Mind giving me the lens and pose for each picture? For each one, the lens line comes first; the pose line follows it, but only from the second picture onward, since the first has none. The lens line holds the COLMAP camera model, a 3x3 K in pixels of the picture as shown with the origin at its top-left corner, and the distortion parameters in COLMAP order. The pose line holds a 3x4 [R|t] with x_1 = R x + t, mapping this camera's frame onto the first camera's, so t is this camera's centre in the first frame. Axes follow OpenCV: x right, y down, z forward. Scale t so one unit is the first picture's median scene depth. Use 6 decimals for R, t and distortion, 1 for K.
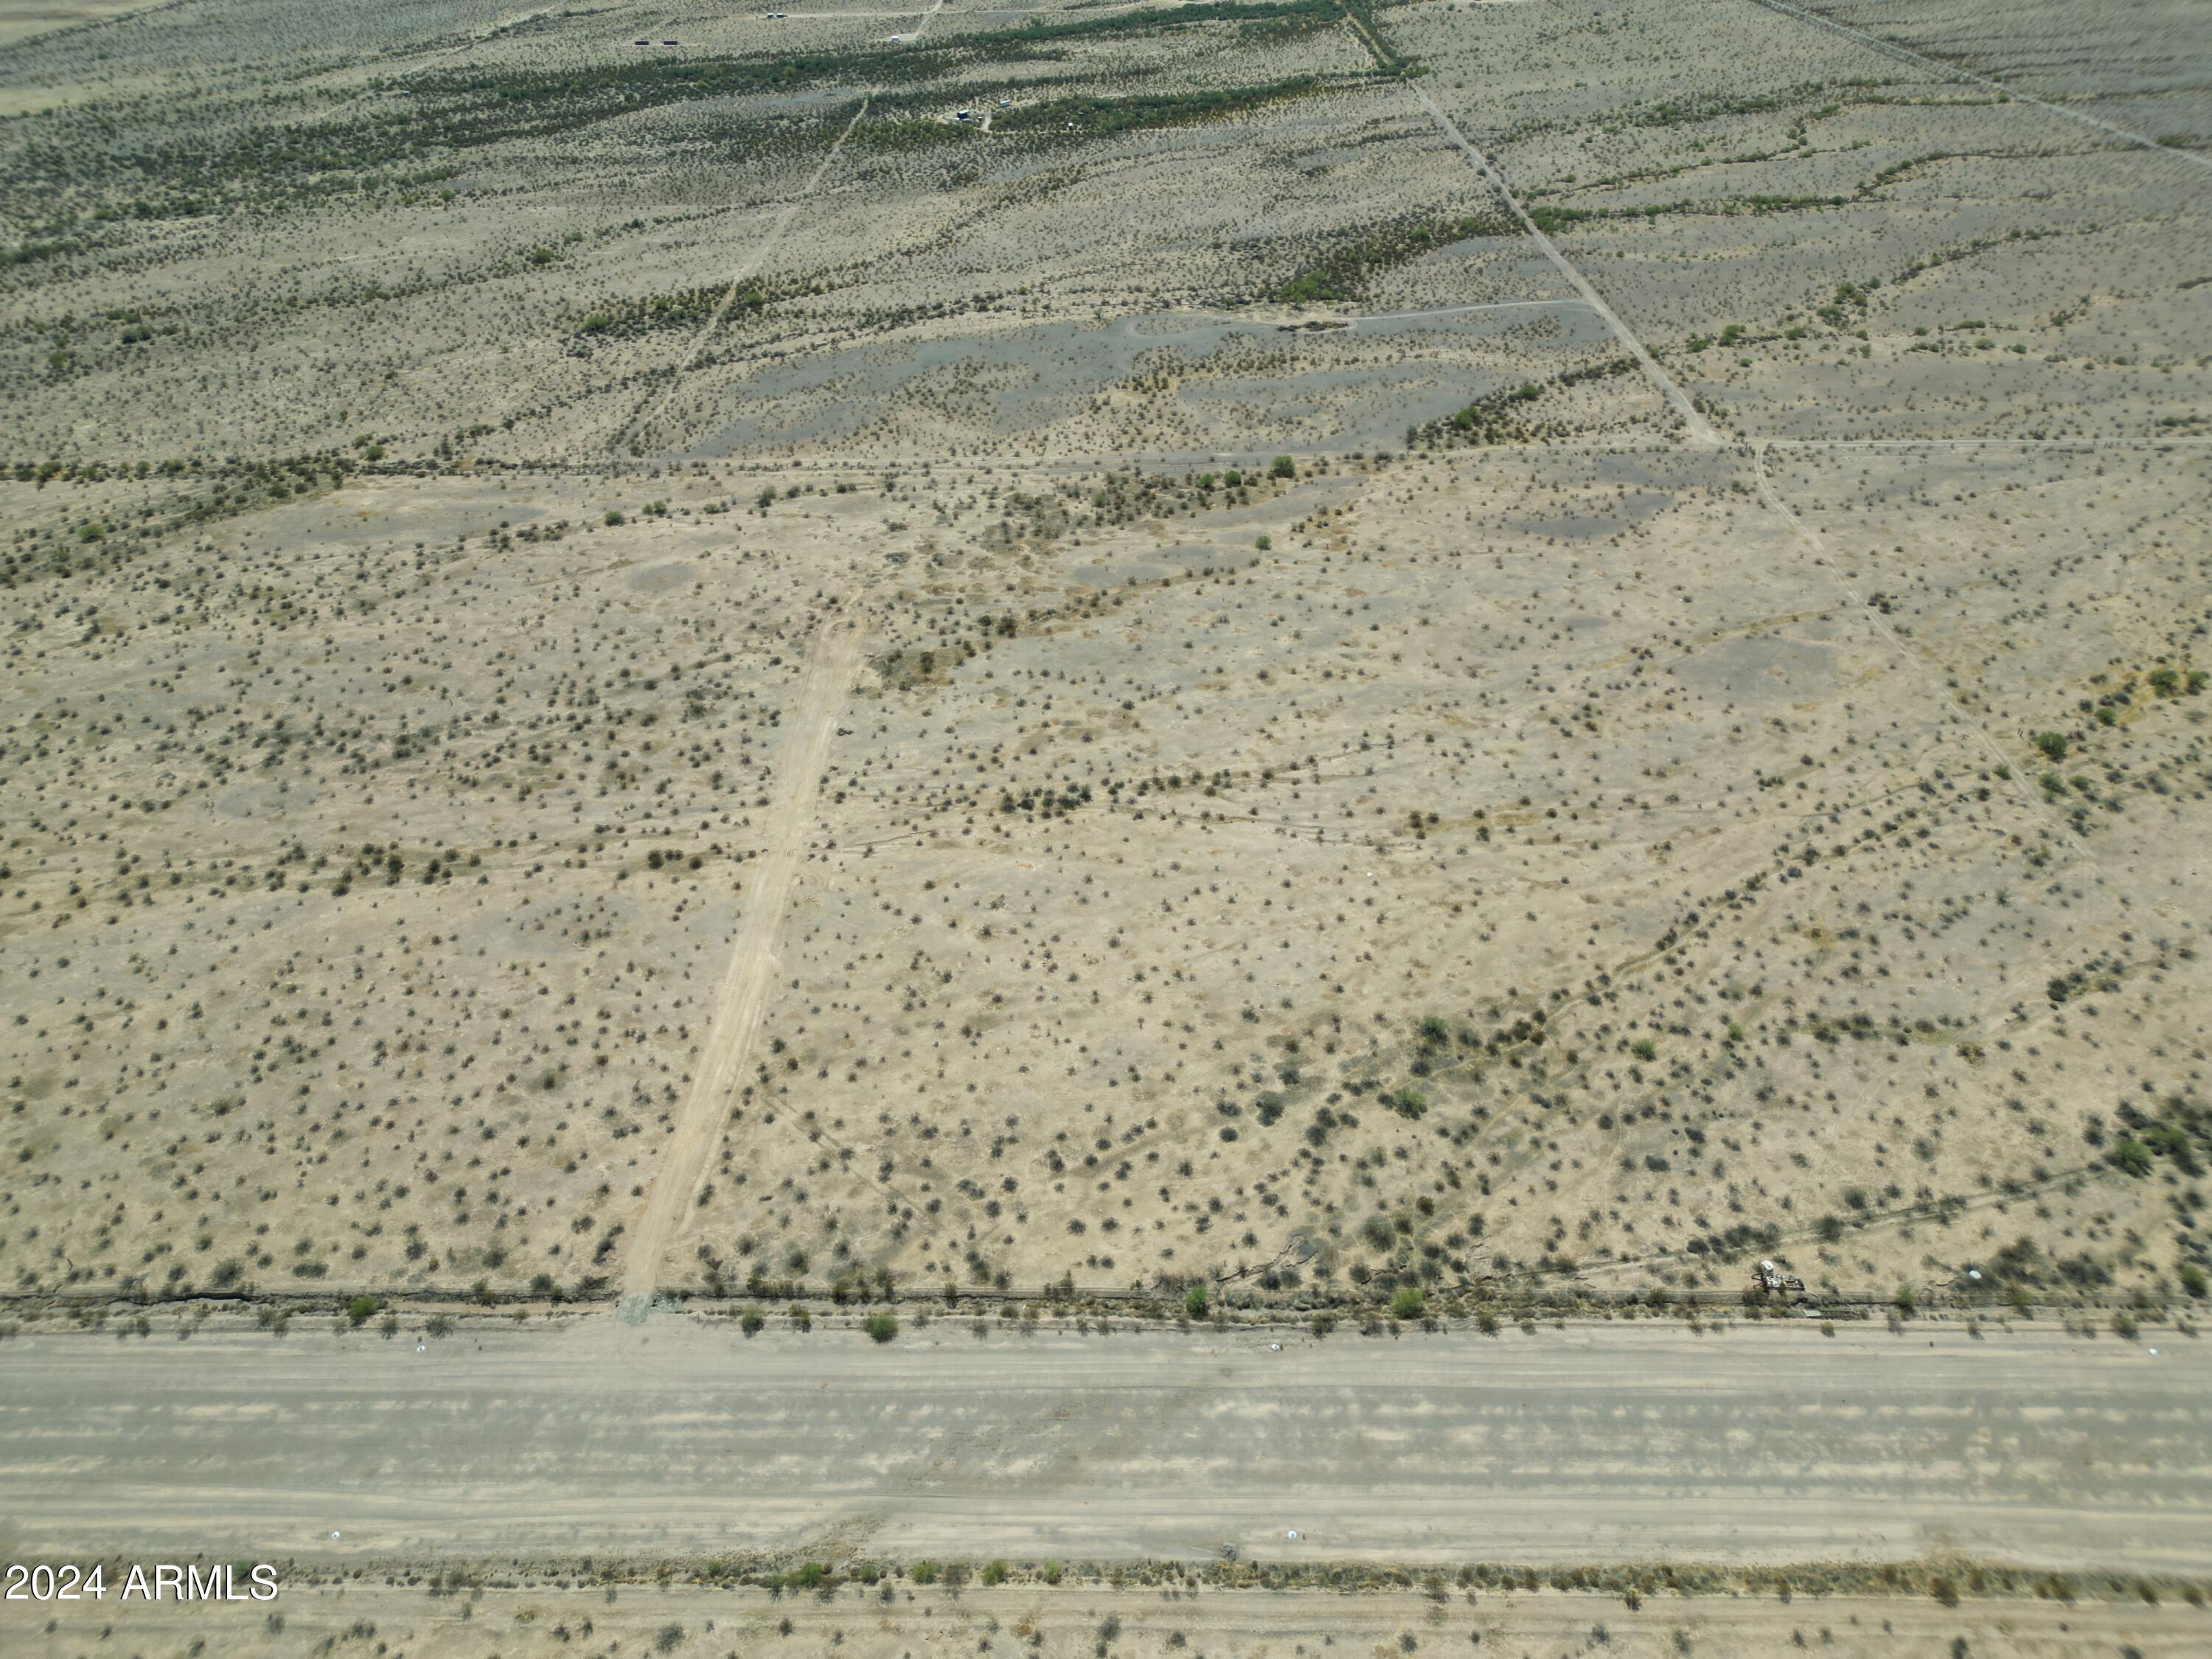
lens RADIAL K [[1542.1, 0, 1106.2], [0, 1542.1, 842.5], [0, 0, 1]] dist [0.068413, -0.072421]
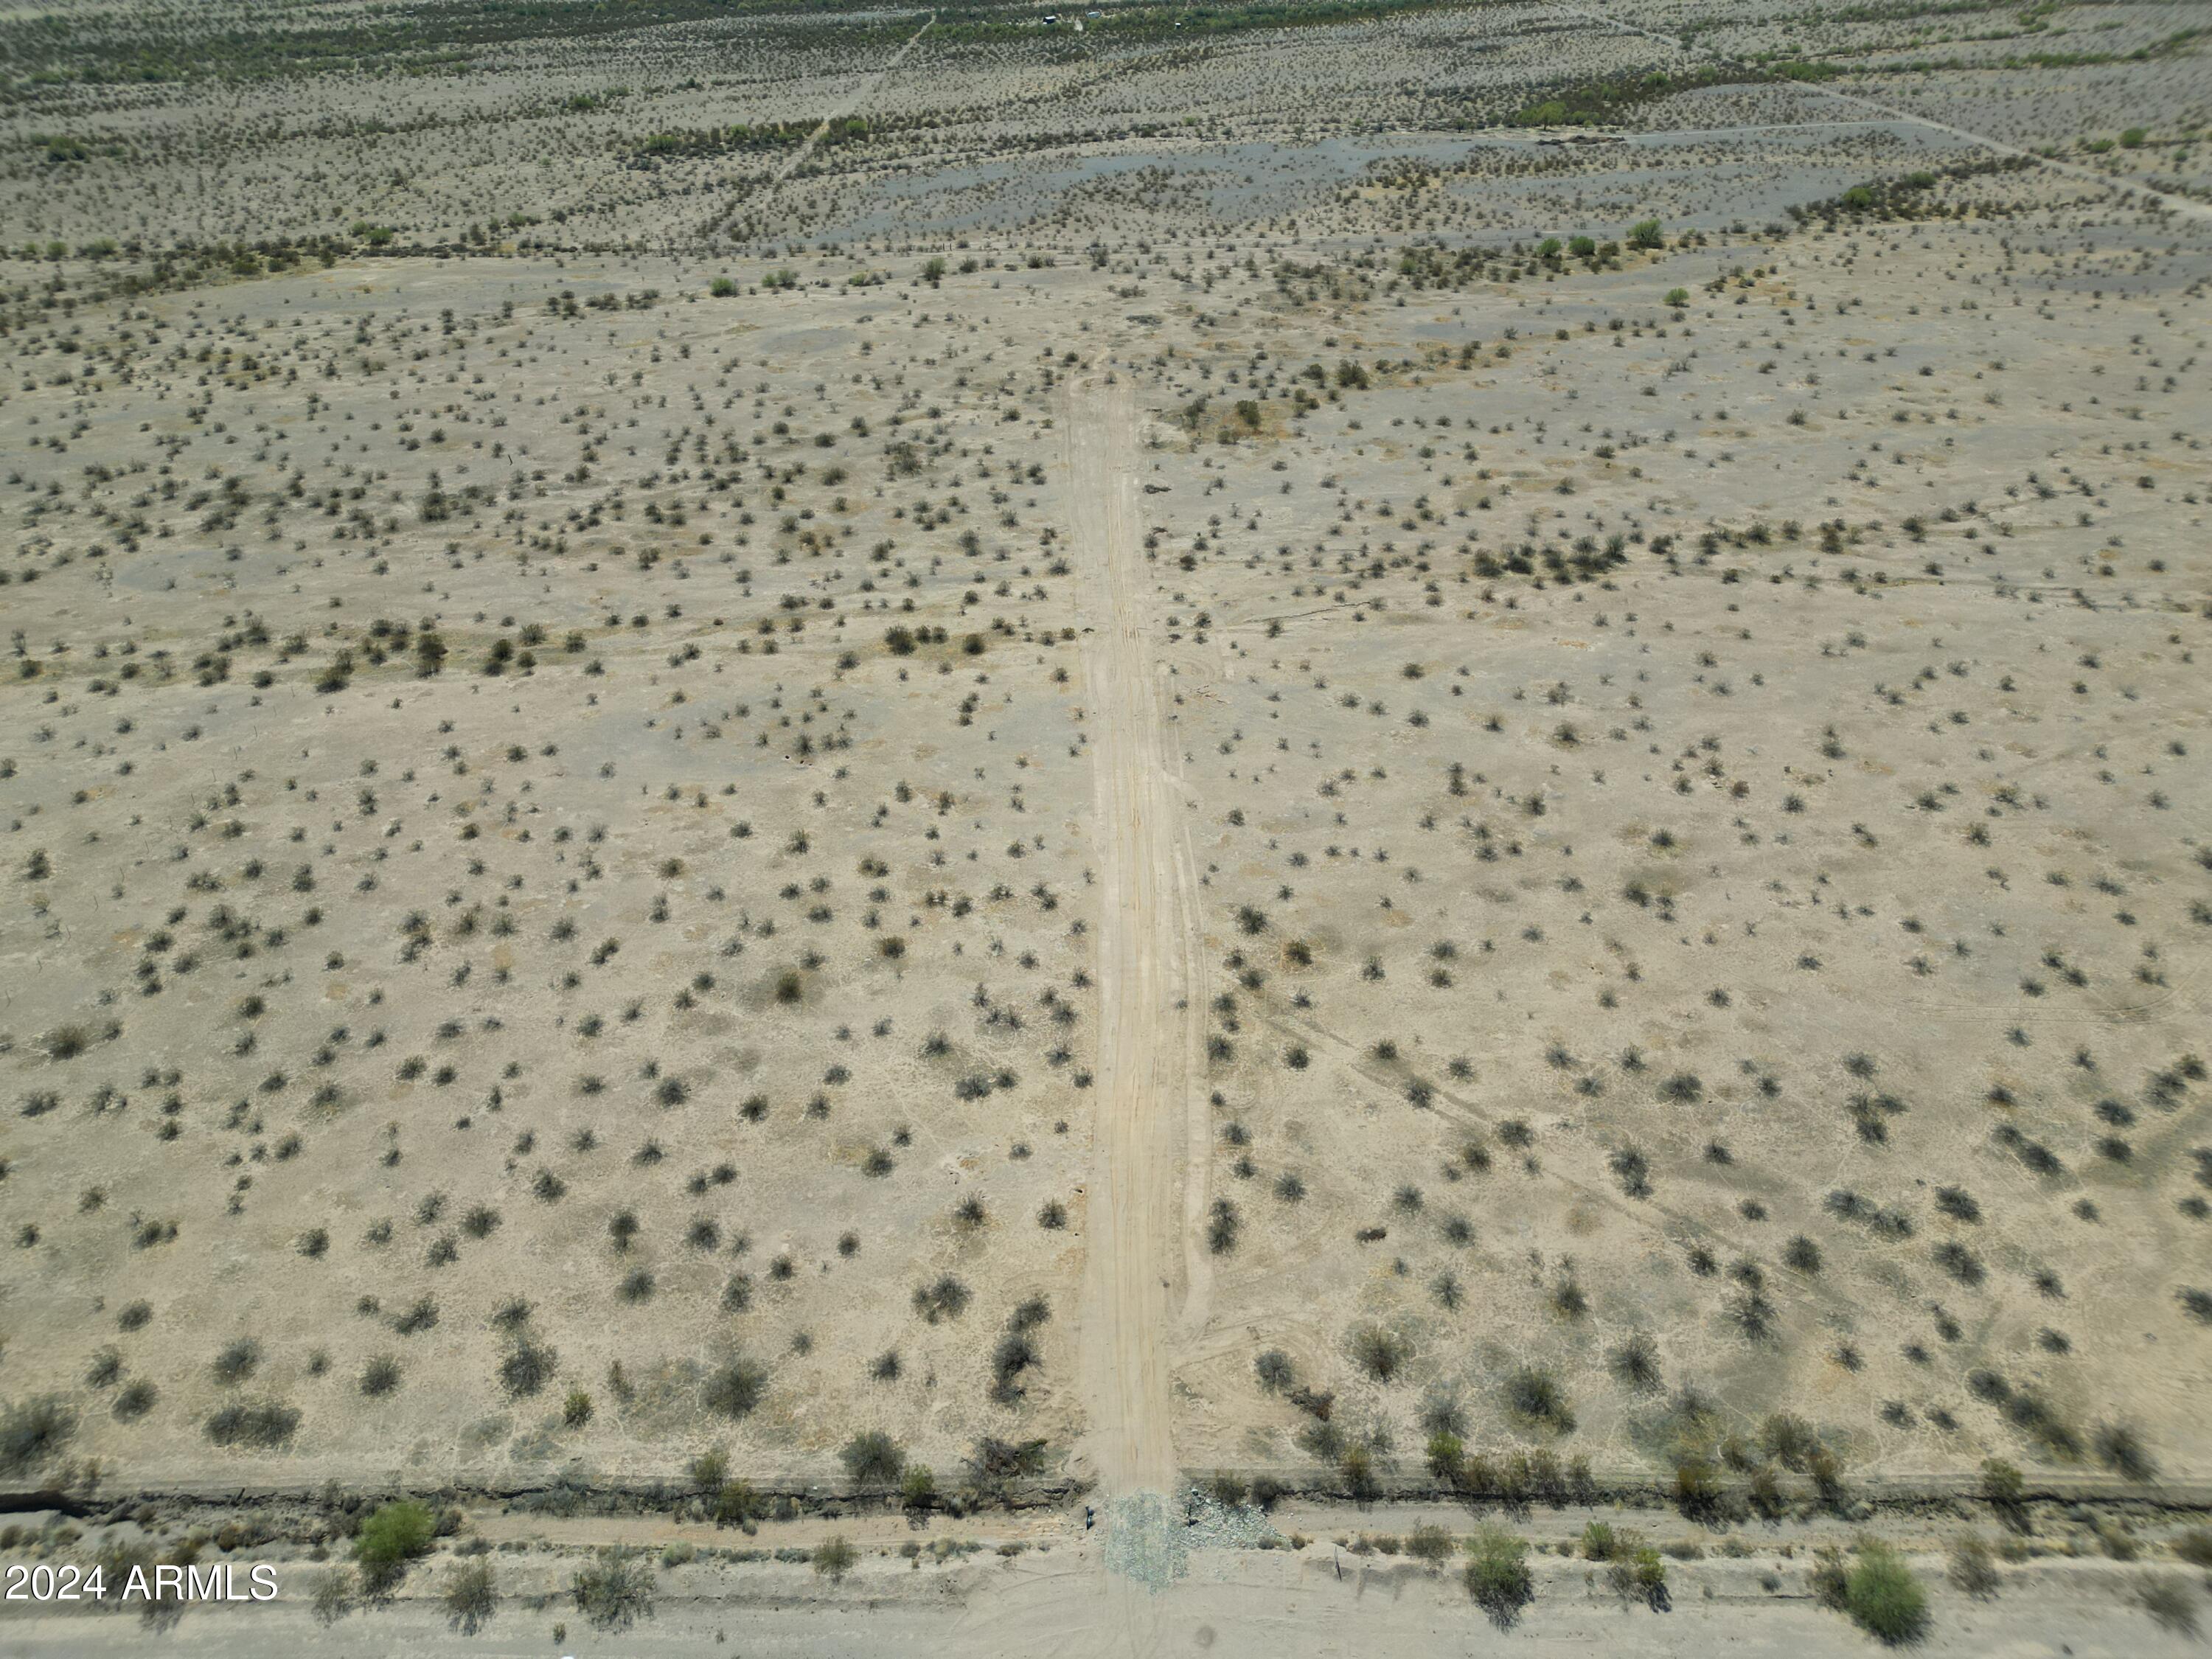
lens RADIAL K [[1550.8, 0, 1106.0], [0, 1550.8, 829.5], [0, 0, 1]] dist [0.081175, -0.093456]
pose [[0.999911, -0.003423, 0.012929, -0.234963], [0.004156, 0.998362, -0.057057, 0.116522], [-0.012713, 0.057106, 0.998287, 0.466090]]
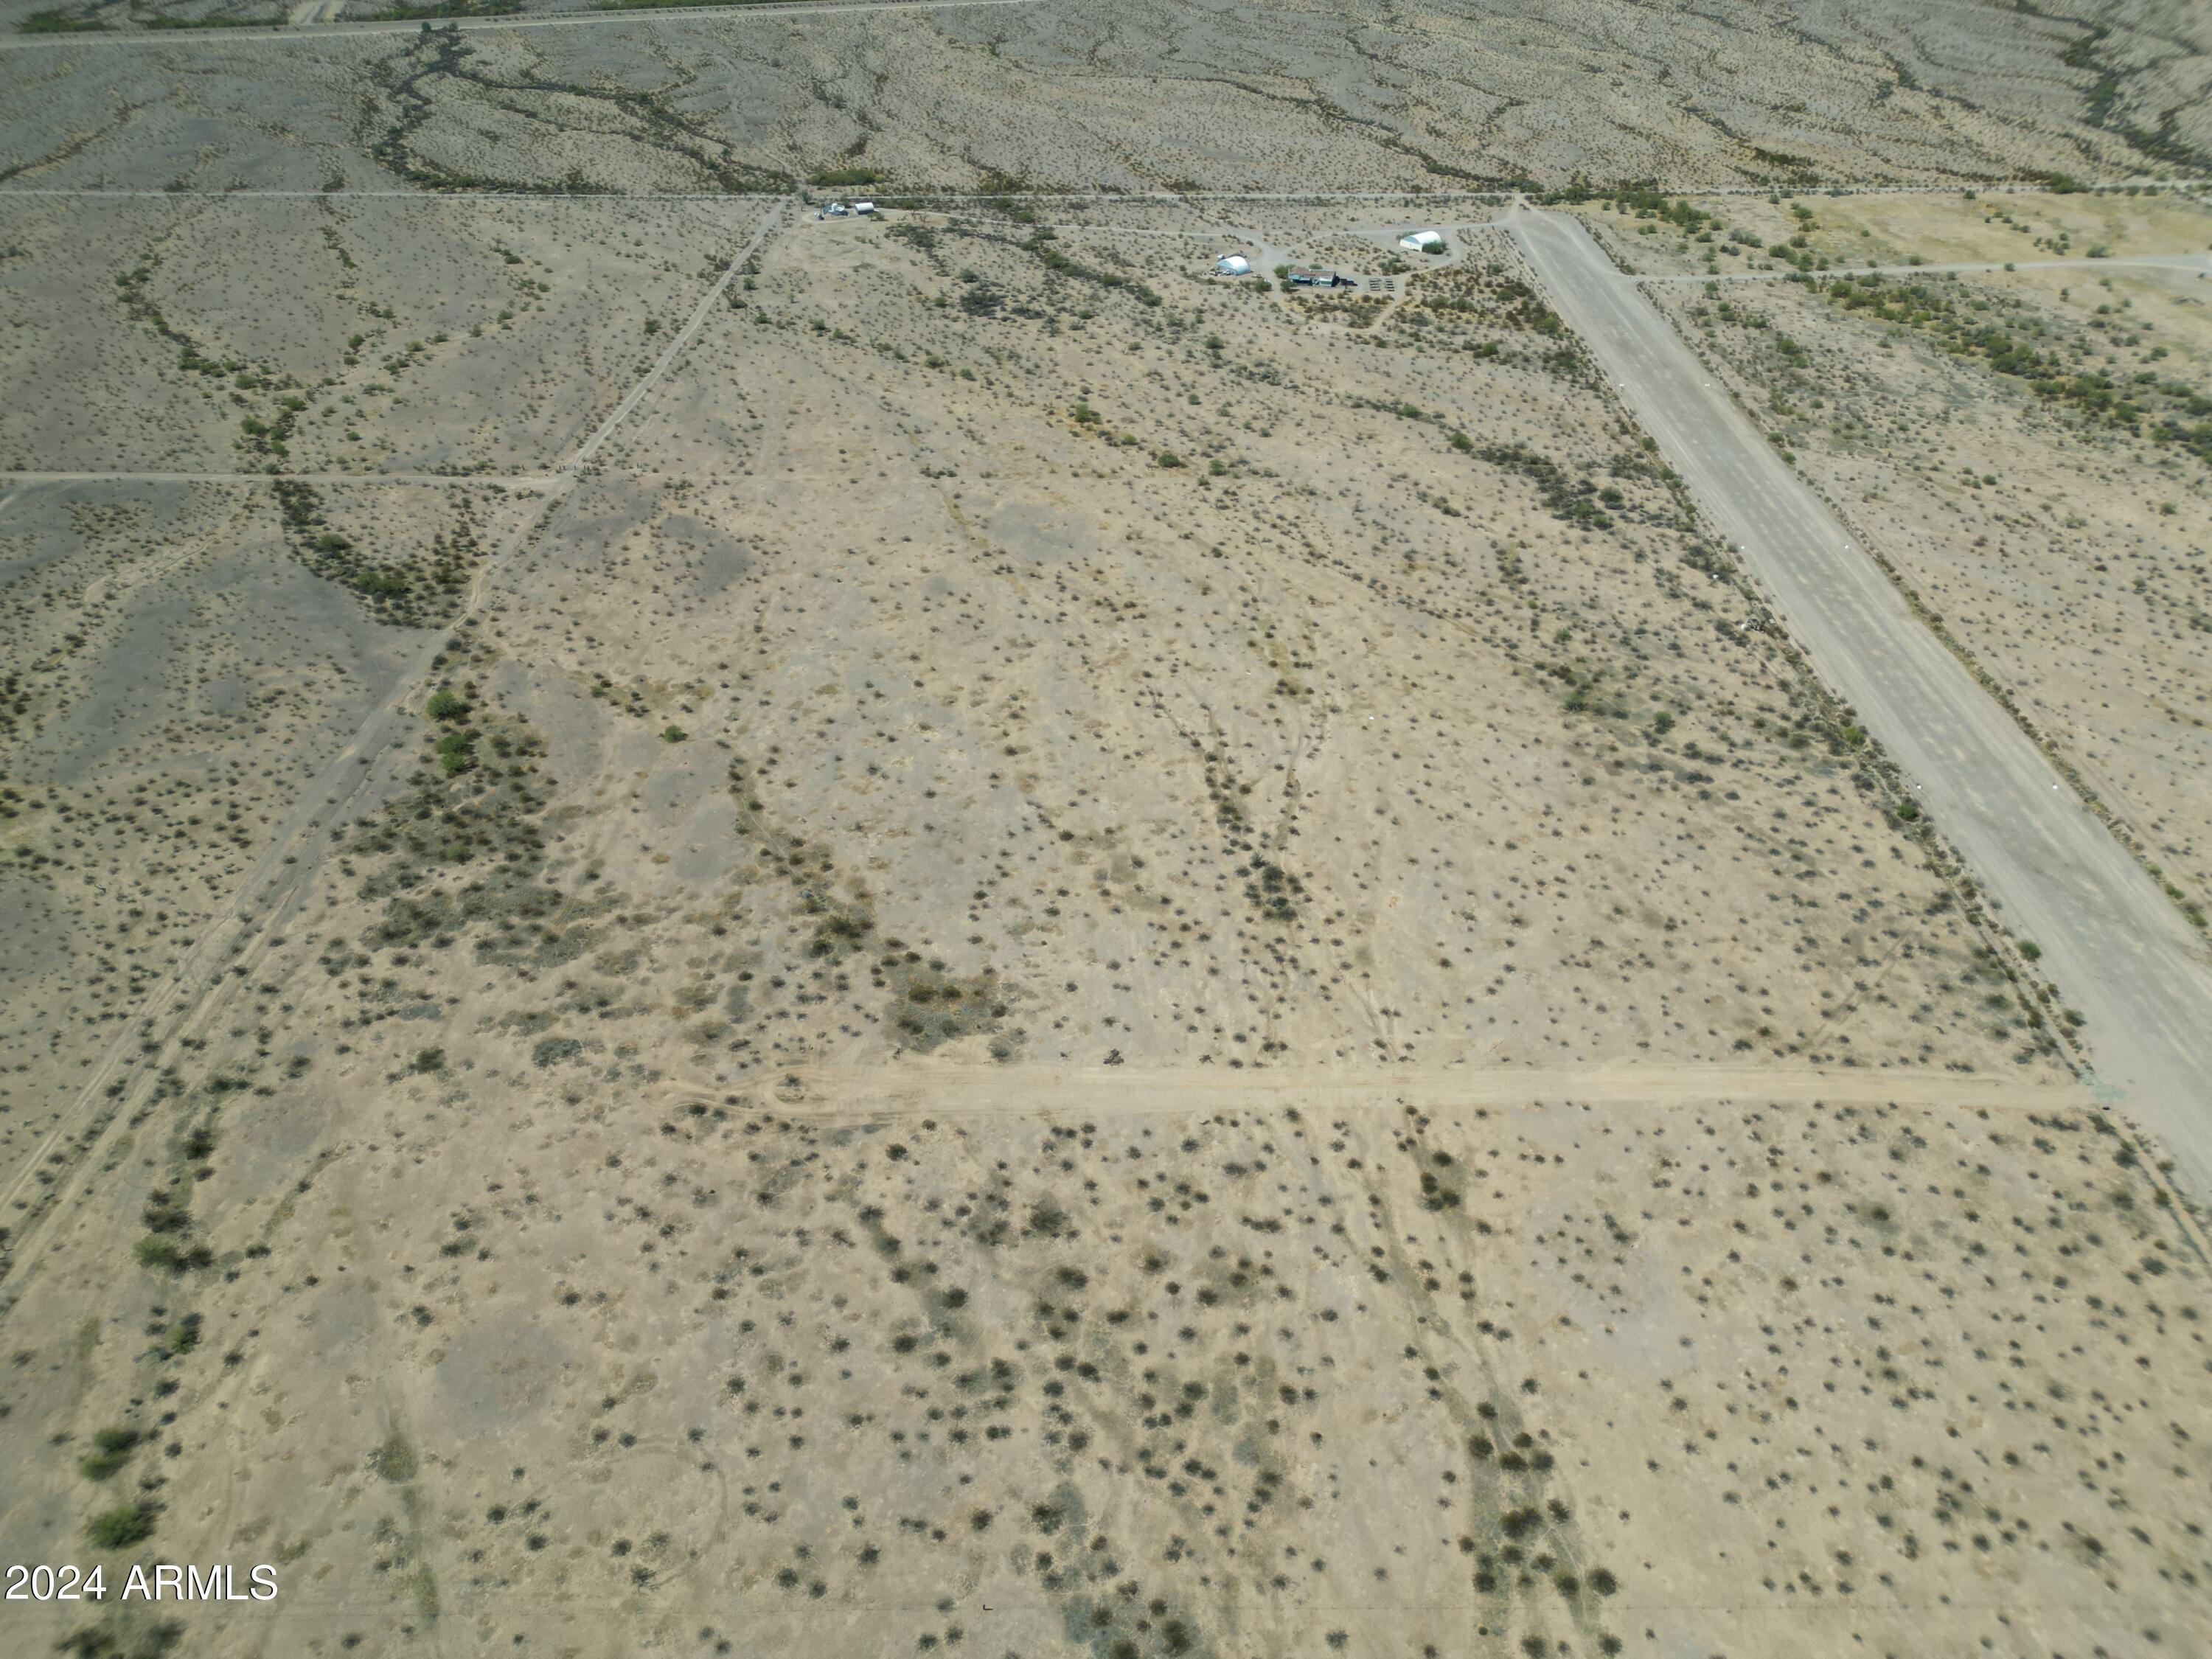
lens RADIAL K [[1542.1, 0, 1106.2], [0, 1542.1, 842.5], [0, 0, 1]] dist [0.068413, -0.072421]
pose [[0.010538, -0.564440, 0.825407, -0.855178], [0.577527, 0.677293, 0.455781, -0.569598], [-0.816303, 0.471892, 0.333117, 0.839264]]
